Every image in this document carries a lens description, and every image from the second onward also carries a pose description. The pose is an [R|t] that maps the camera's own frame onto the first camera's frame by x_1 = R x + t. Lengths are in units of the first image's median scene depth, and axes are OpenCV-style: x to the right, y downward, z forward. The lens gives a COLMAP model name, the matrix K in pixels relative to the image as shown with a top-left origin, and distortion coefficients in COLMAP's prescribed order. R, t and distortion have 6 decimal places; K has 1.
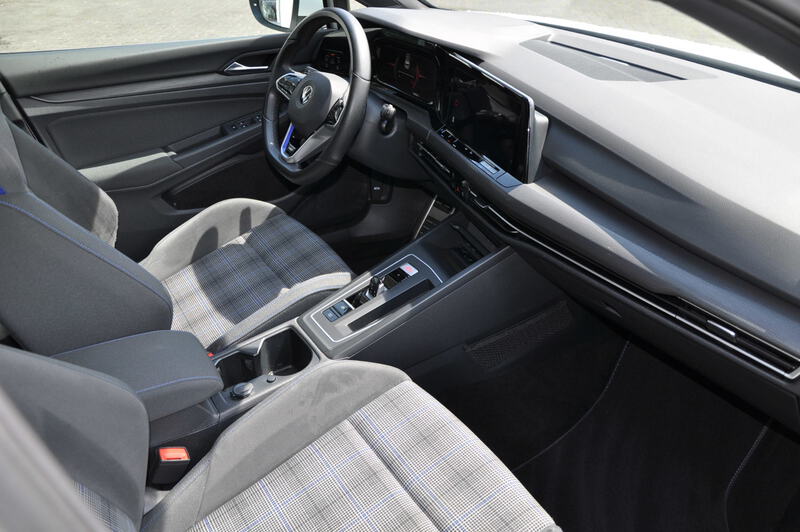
lens RADIAL K [[637.9, 0, 400.2], [0, 637.9, 263.8], [0, 0, 1]] dist [-0.103493, 0.003488]
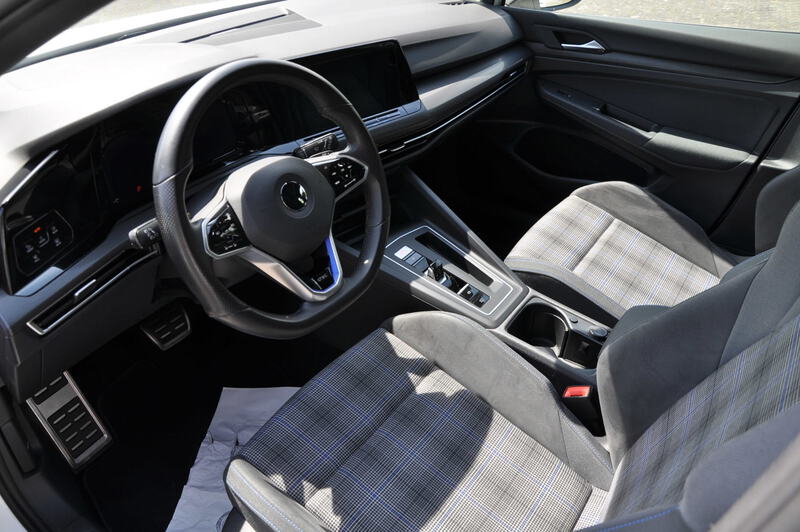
lens RADIAL K [[637.9, 0, 399.9], [0, 637.9, 270.0], [0, 0, 1]] dist [-0.103493, 0.003488]
pose [[-0.372523, -0.523258, 0.766438, -0.680786], [0.486639, 0.593082, 0.641433, -0.550959], [-0.790195, 0.611928, 0.033701, 0.883267]]
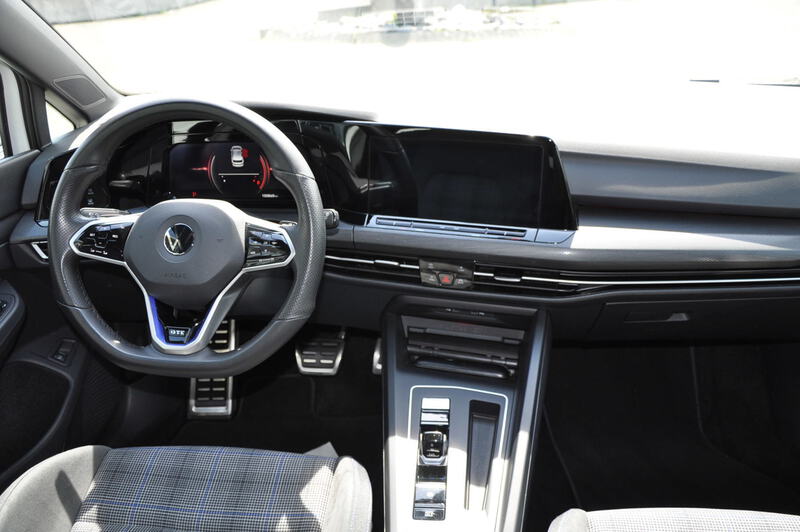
lens RADIAL K [[707.1, 0, 397.8], [0, 707.1, 268.4], [0, 0, 1]] dist [-0.060595, 0.068564]
pose [[0.632348, -0.354443, 0.688845, -0.470043], [0.435435, 0.898057, 0.062371, -0.181075], [-0.640729, 0.260507, 0.722221, 0.348902]]
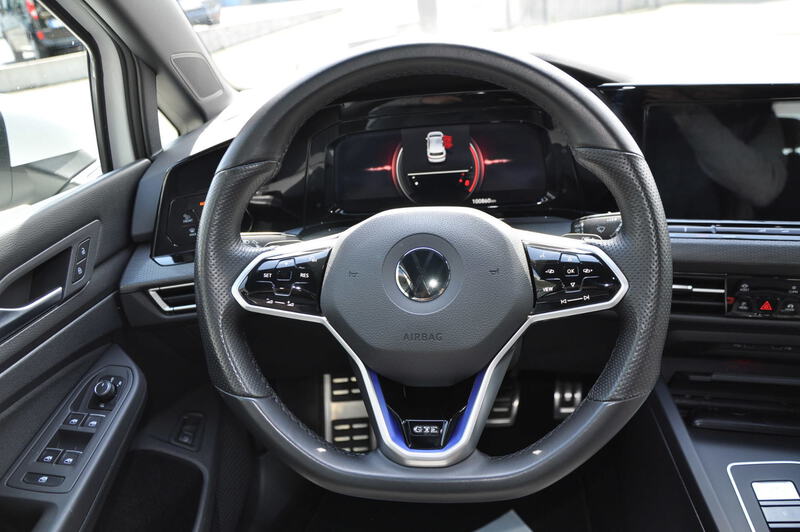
lens RADIAL K [[637.9, 0, 403.2], [0, 637.9, 265.8], [0, 0, 1]] dist [-0.103493, 0.003488]
pose [[0.619110, -0.379954, 0.687268, -0.385009], [0.491808, 0.869880, 0.037876, -0.275154], [-0.612232, 0.314554, 0.725415, 0.692473]]
